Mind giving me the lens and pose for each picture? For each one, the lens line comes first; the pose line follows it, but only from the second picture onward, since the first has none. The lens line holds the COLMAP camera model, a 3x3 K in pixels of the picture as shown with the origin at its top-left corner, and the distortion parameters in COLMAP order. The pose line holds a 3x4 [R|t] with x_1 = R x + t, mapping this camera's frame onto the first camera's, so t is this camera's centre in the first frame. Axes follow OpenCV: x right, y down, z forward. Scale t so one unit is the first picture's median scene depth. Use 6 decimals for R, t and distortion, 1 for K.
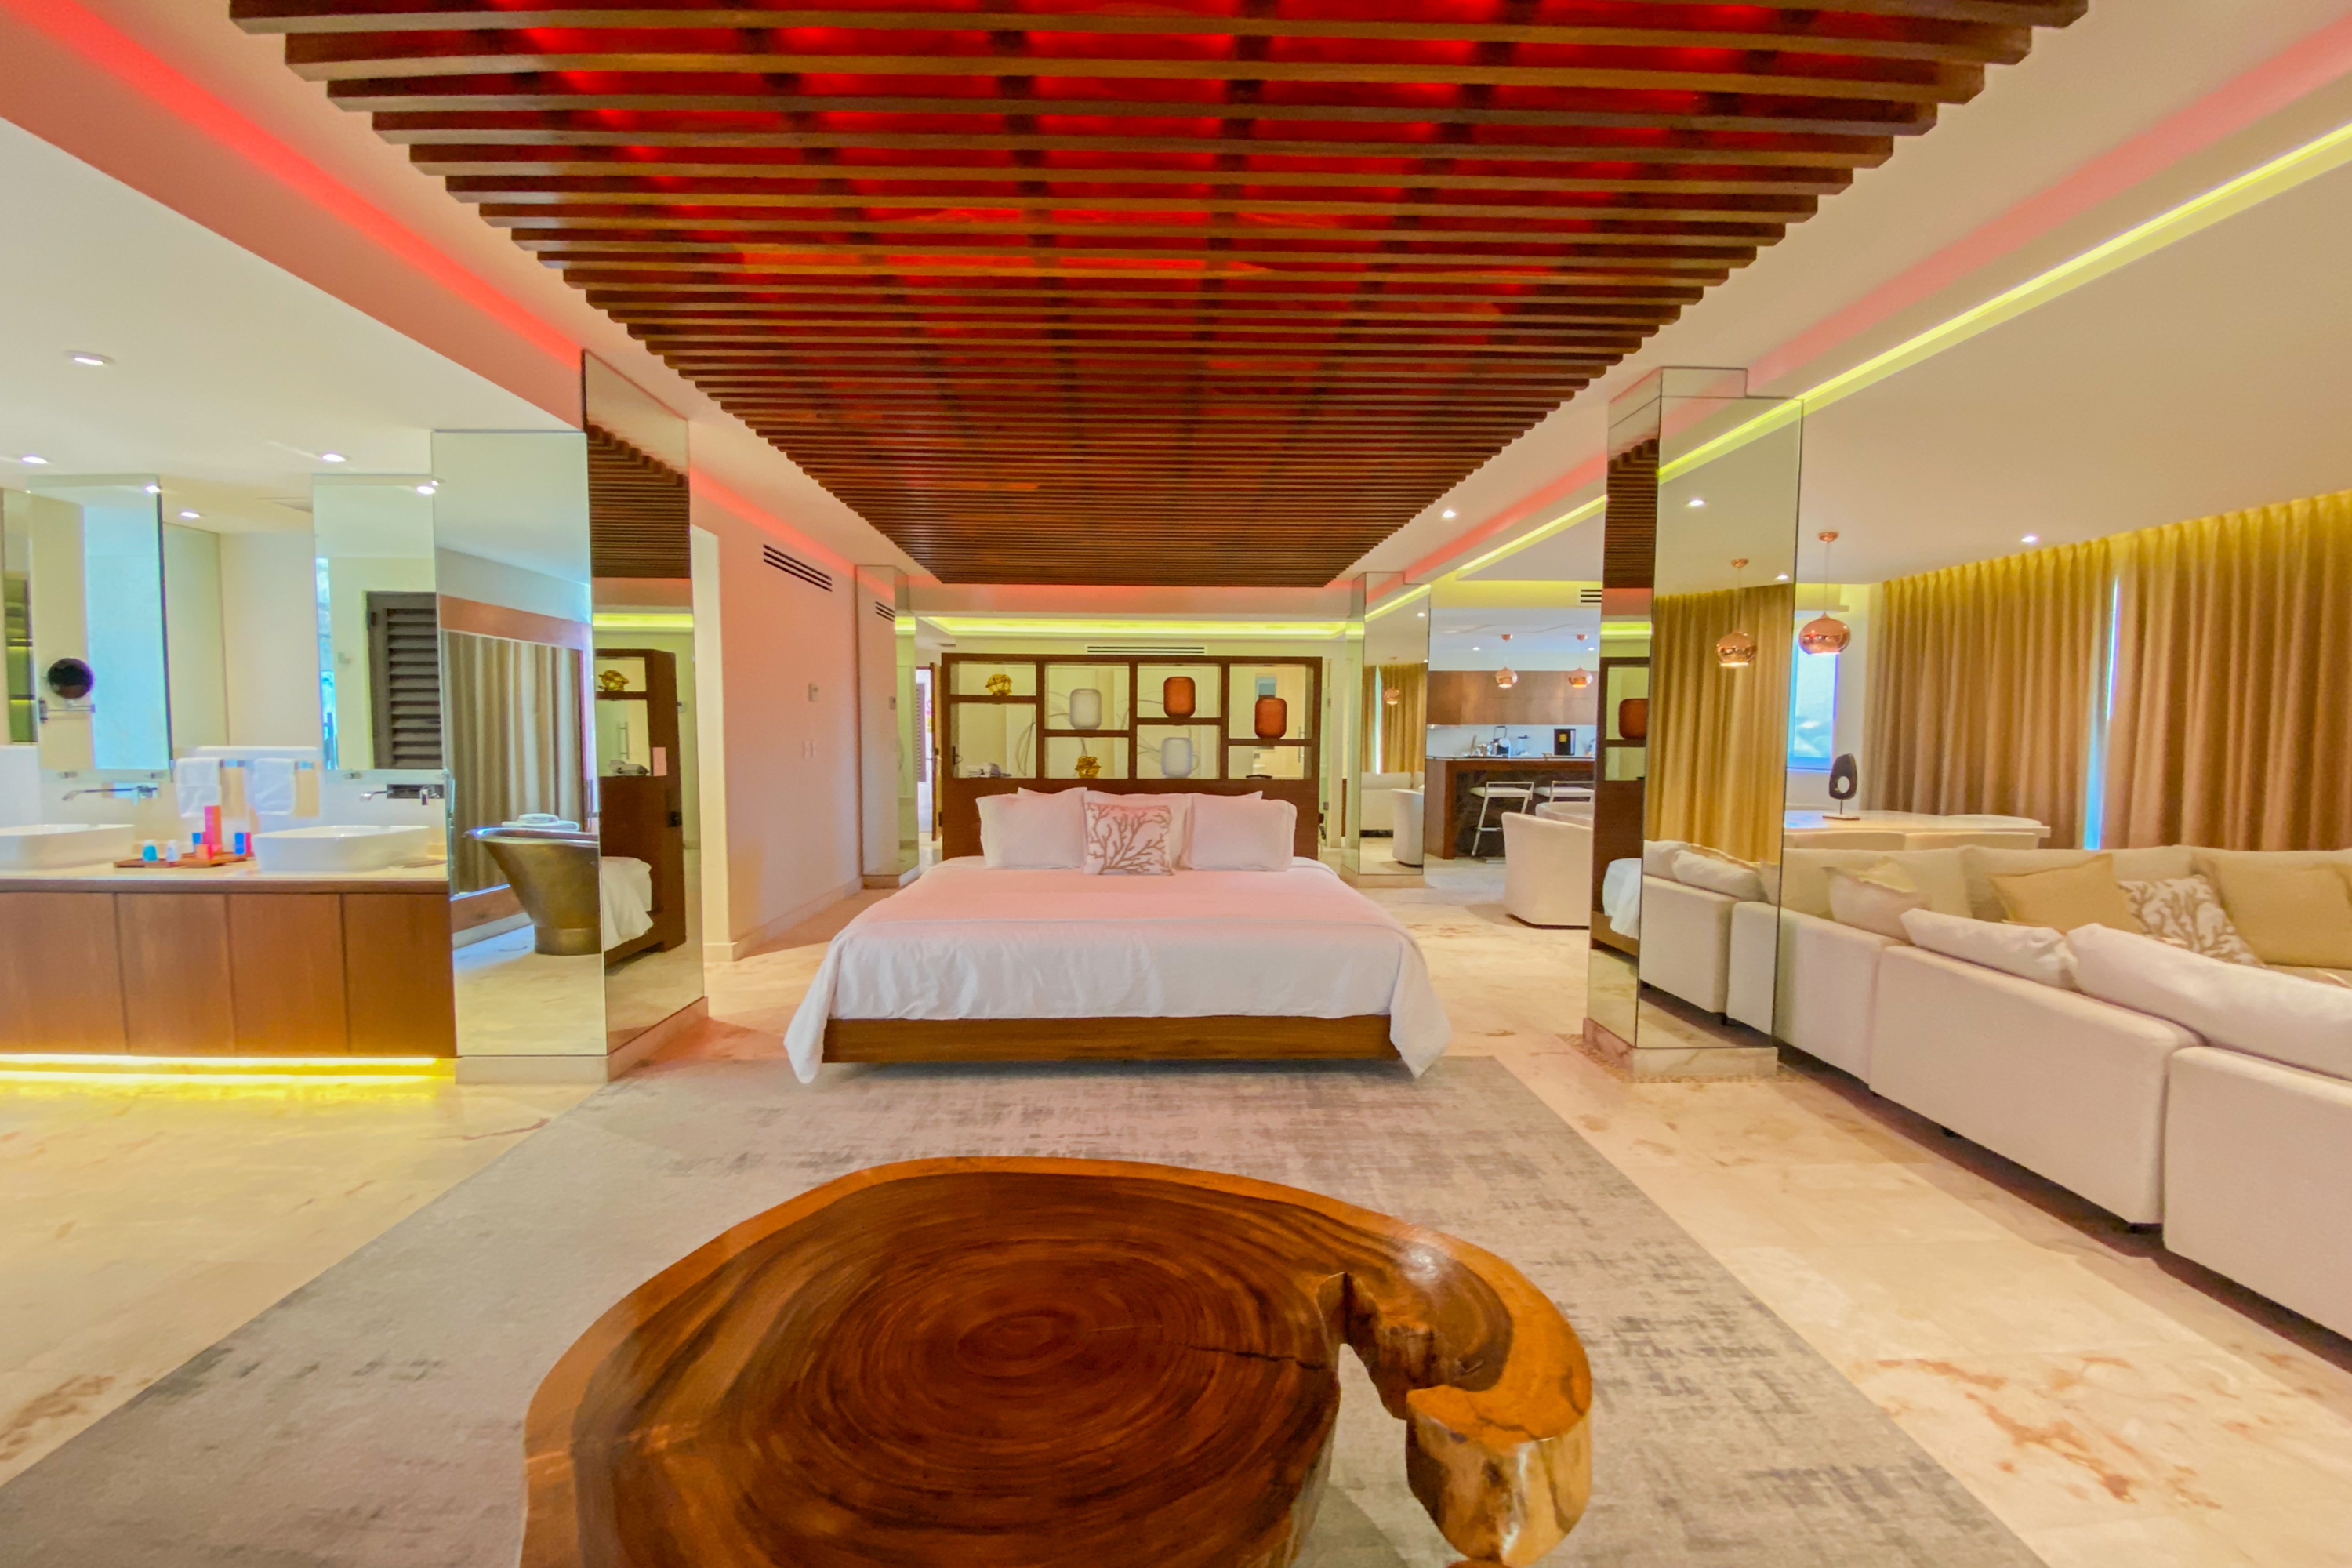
lens RADIAL K [[1000.6, 0, 1134.5], [0, 1000.6, 788.4], [0, 0, 1]] dist [0.045304, -0.035993]
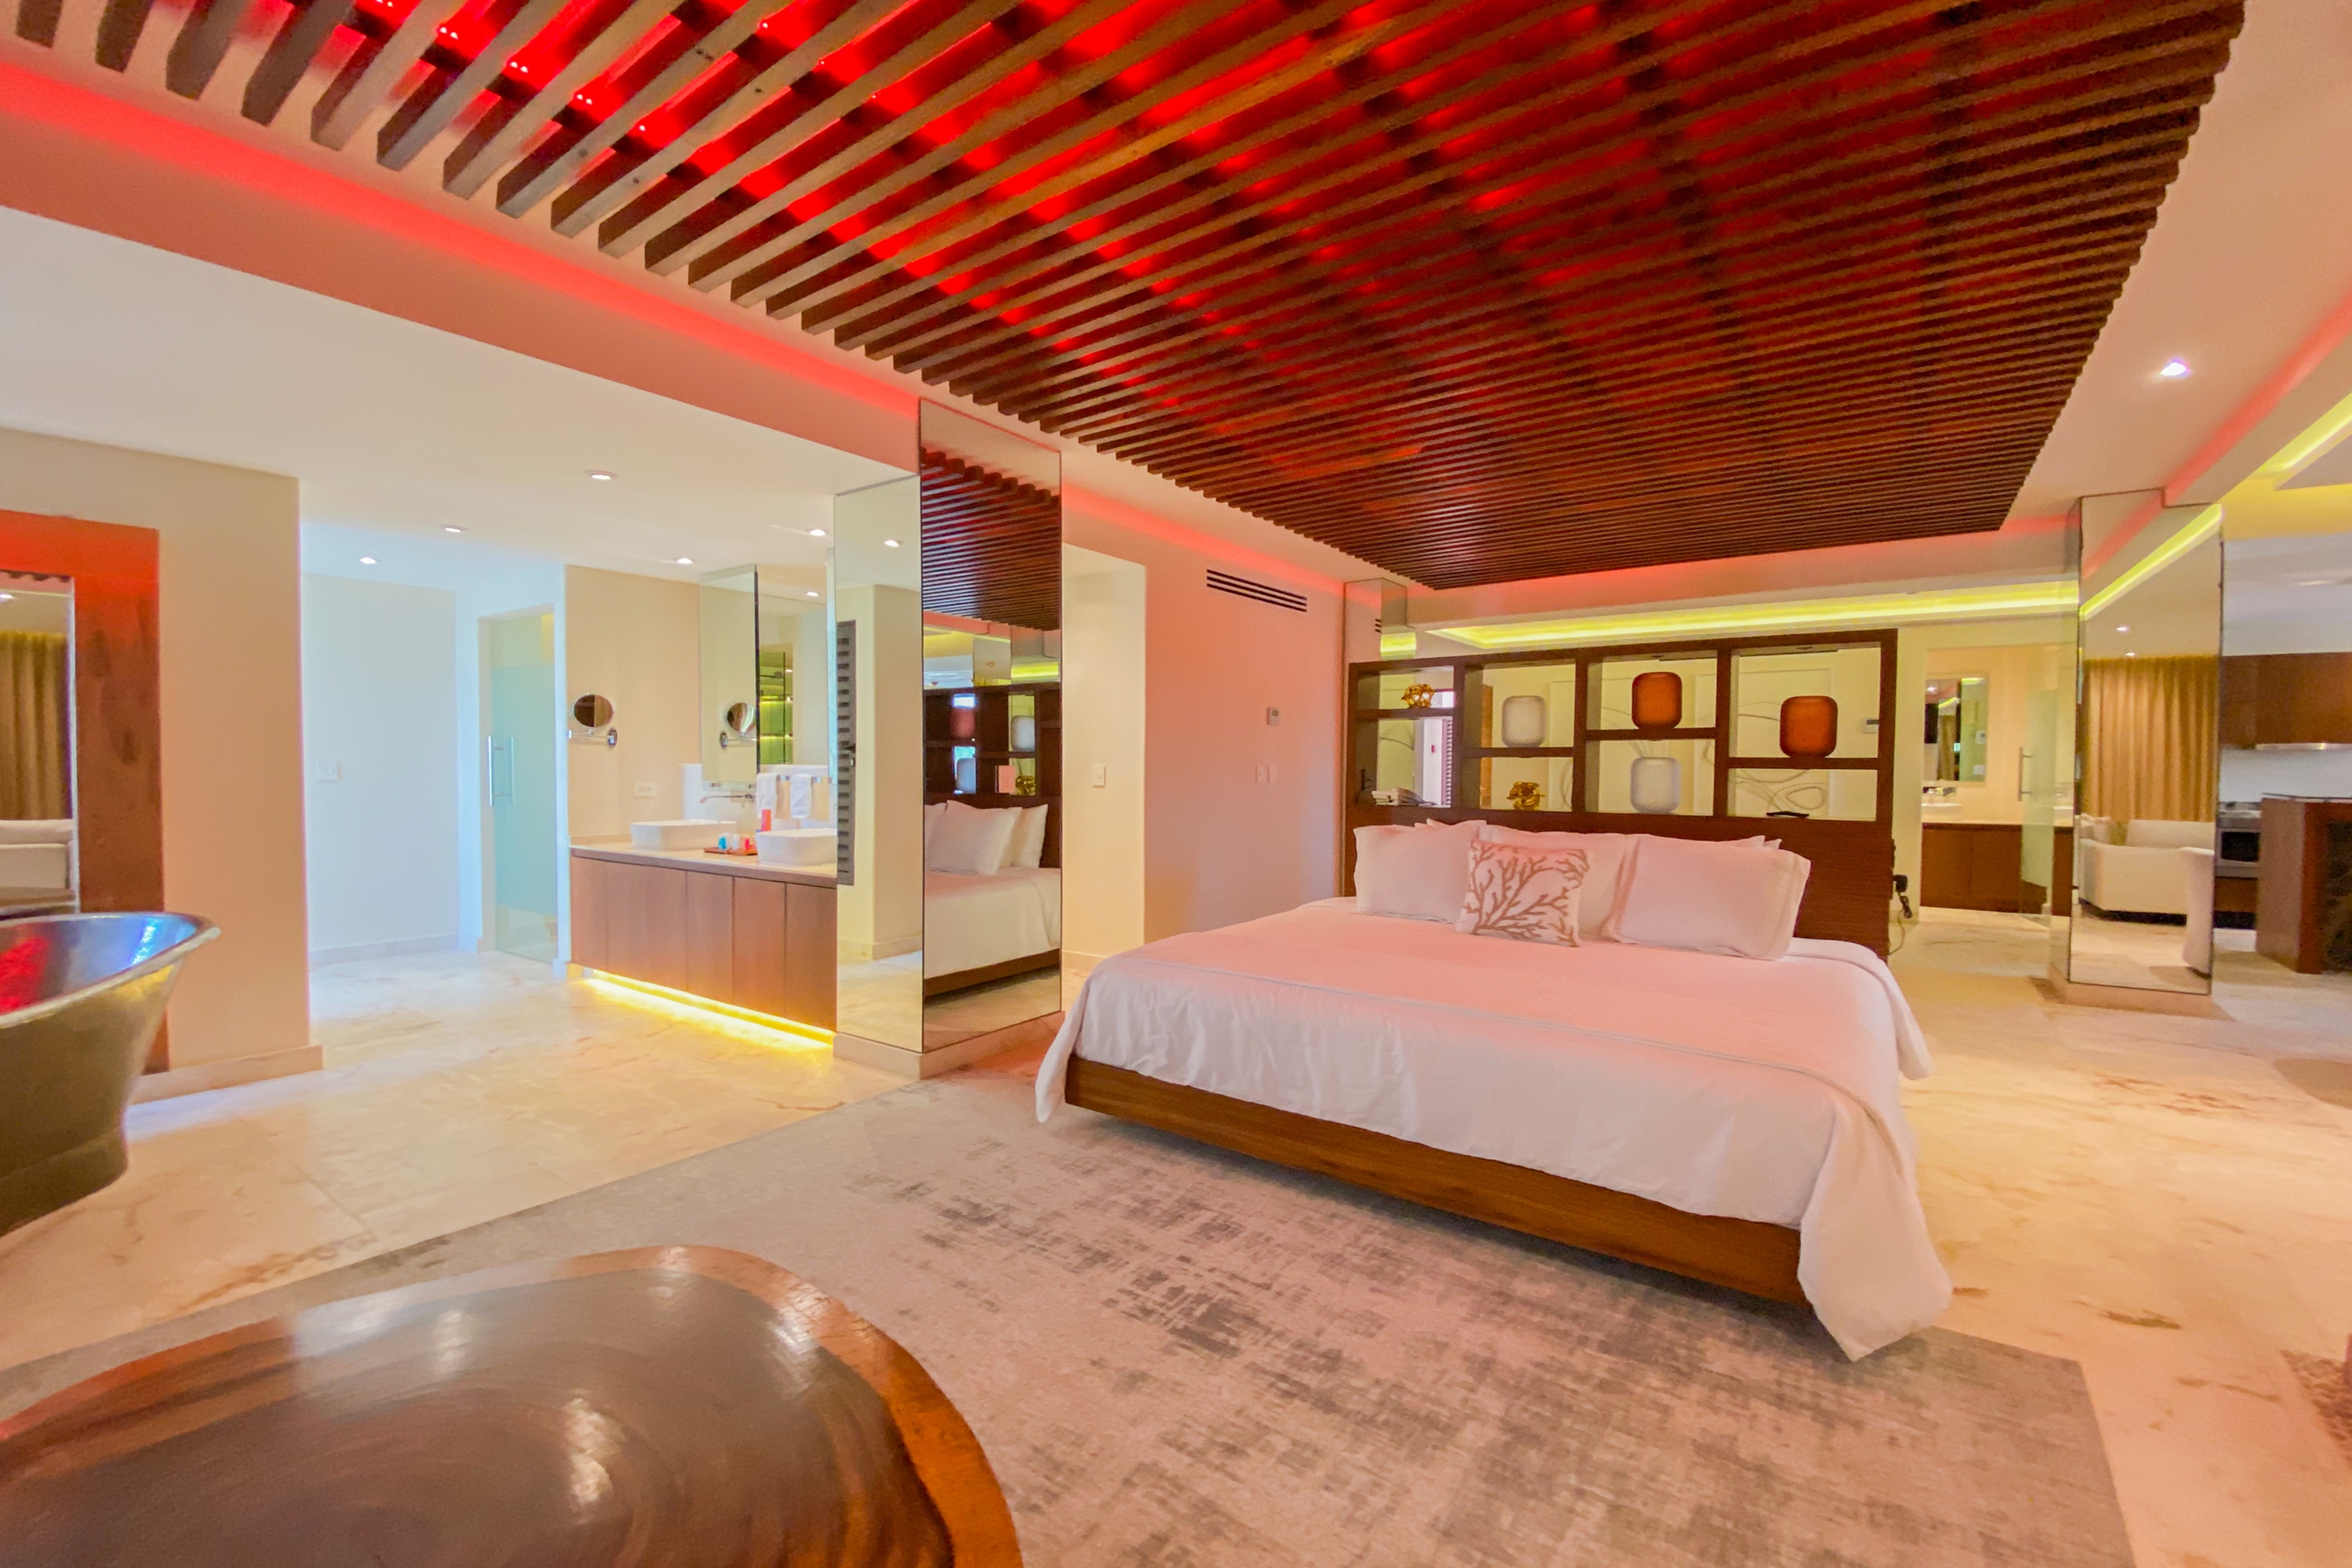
lens RADIAL K [[1000.6, 0, 1134.5], [0, 1000.6, 788.4], [0, 0, 1]] dist [0.045304, -0.035993]
pose [[0.786057, 0.014622, -0.617981, 0.268639], [-0.034608, 0.999193, -0.020378, -0.000625], [0.617184, 0.037406, 0.785929, 0.268521]]
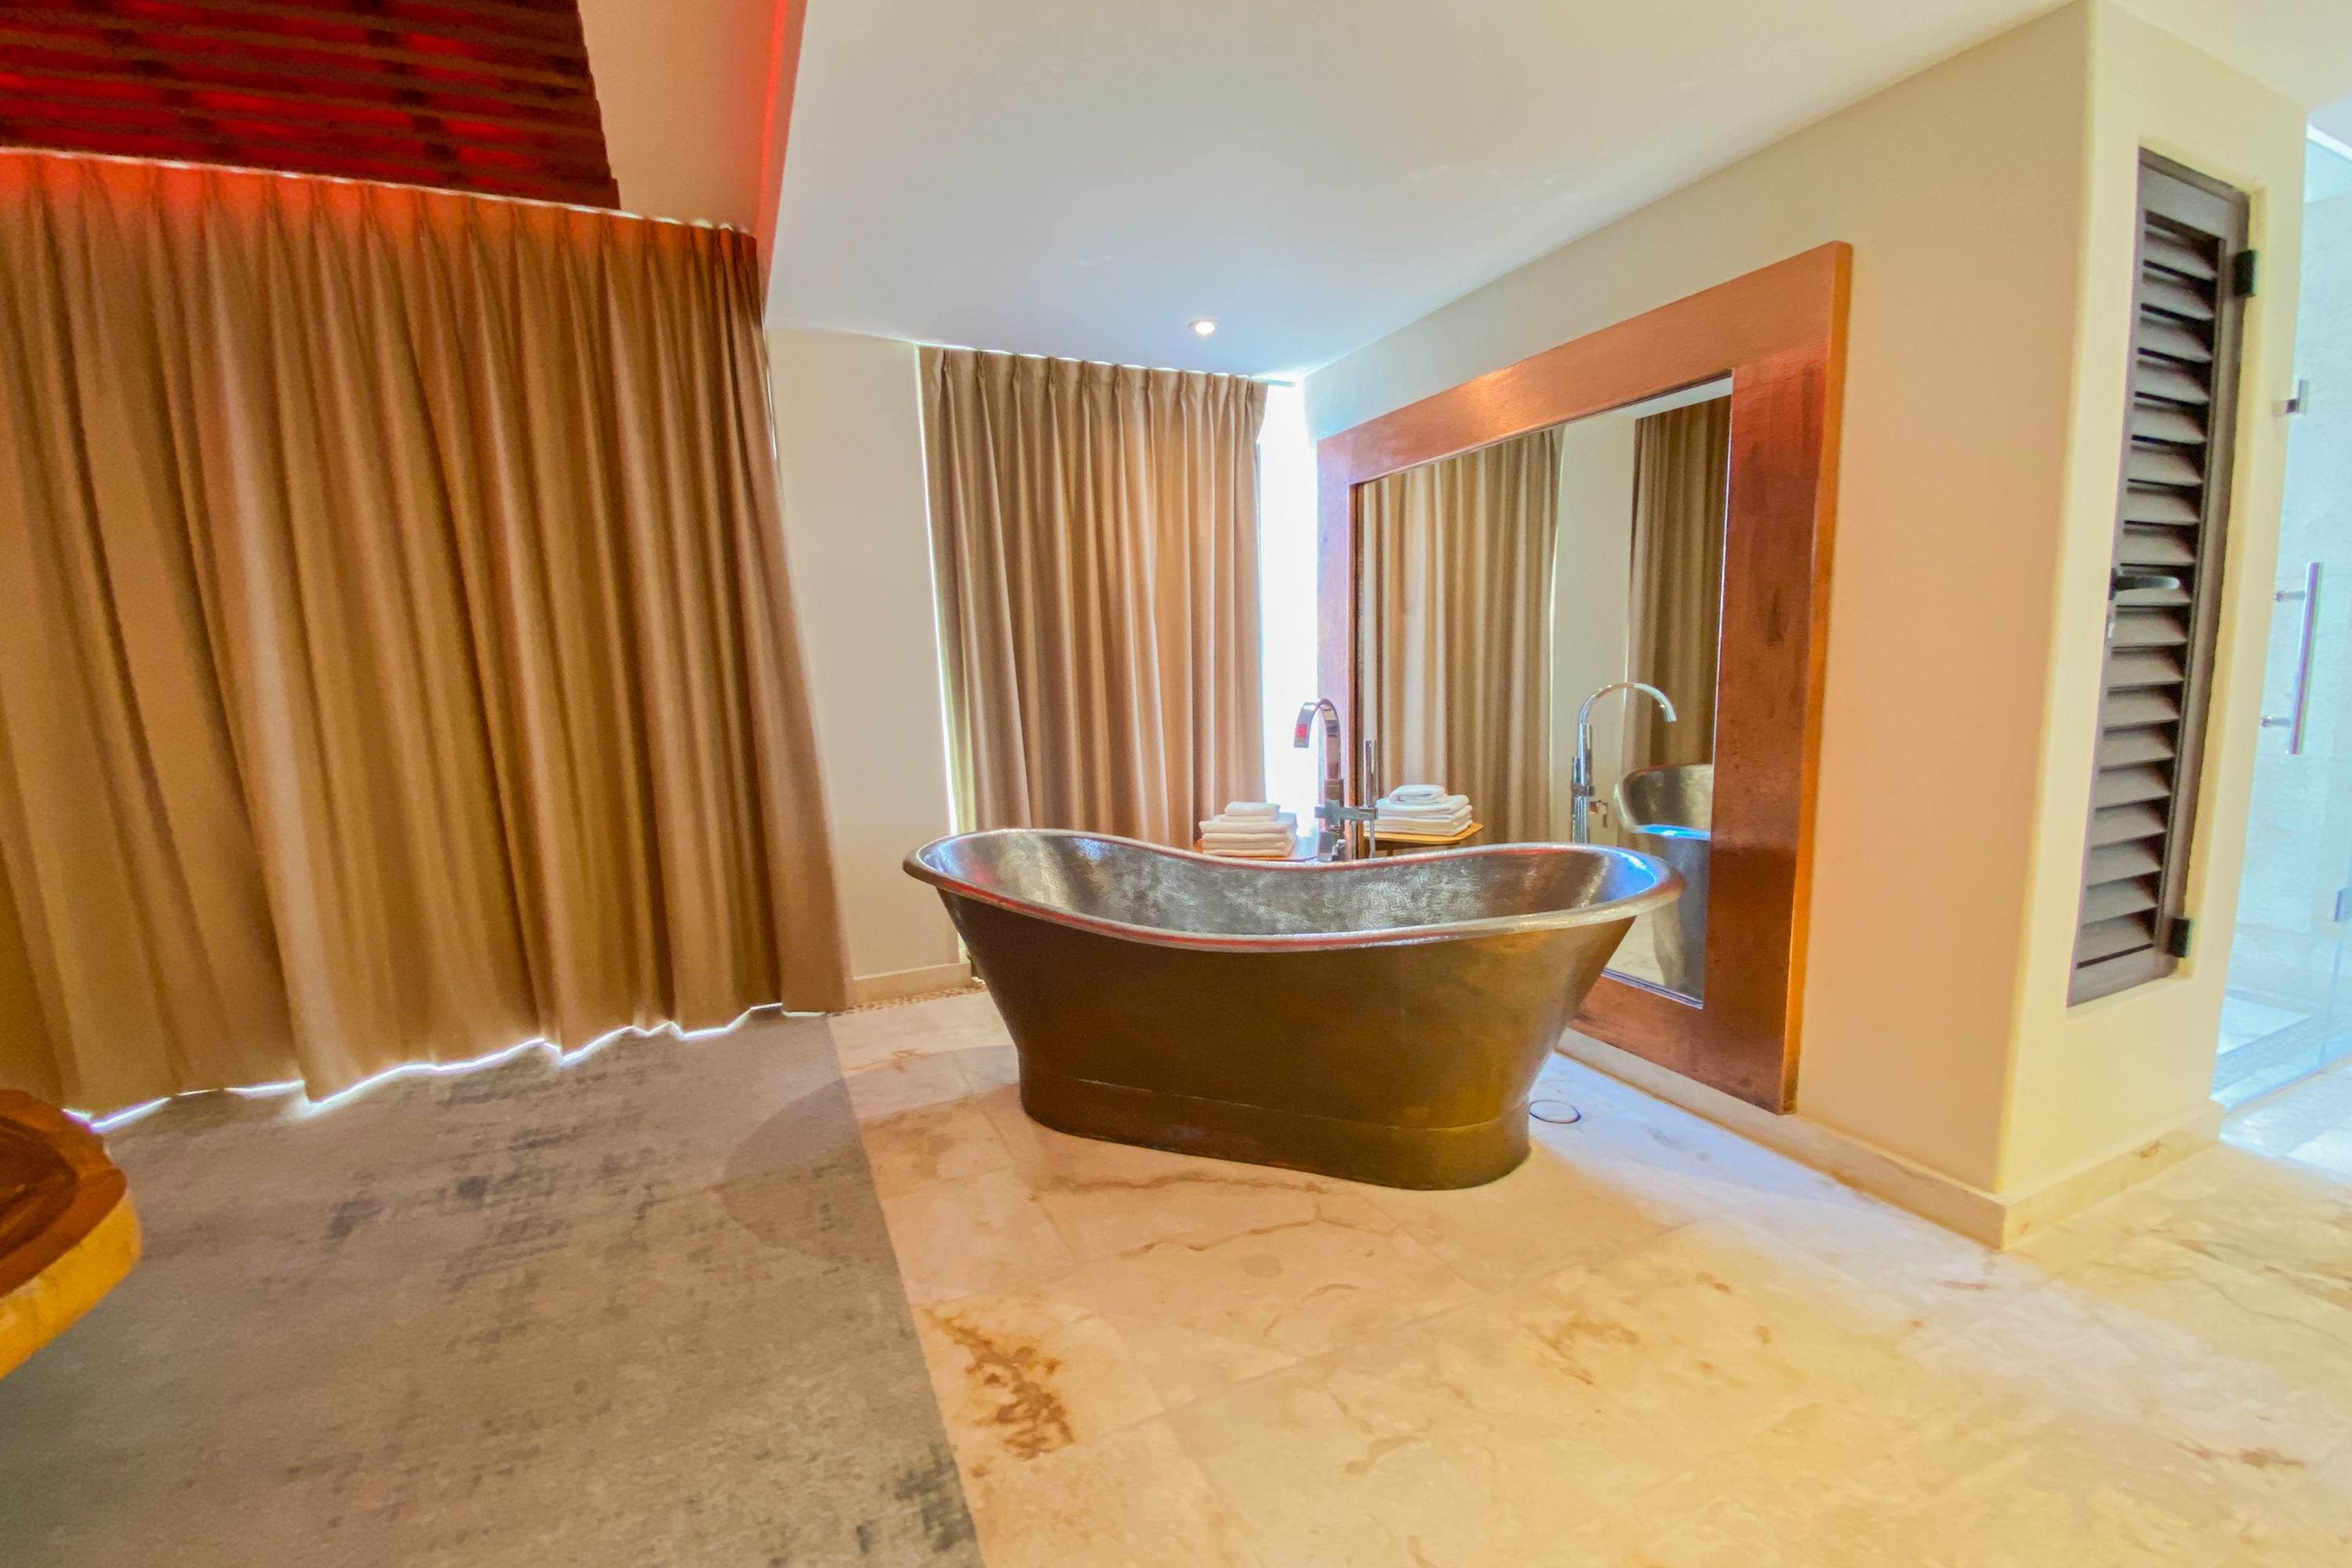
lens RADIAL K [[1034.6, 0, 1182.7], [0, 1034.6, 790.0], [0, 0, 1]] dist [-0.000699, -0.015320]
pose [[-0.910290, 0.066759, -0.408553, -0.390296], [-0.010590, 0.982833, 0.184194, -0.029956], [0.413836, 0.171996, -0.893956, 0.798954]]
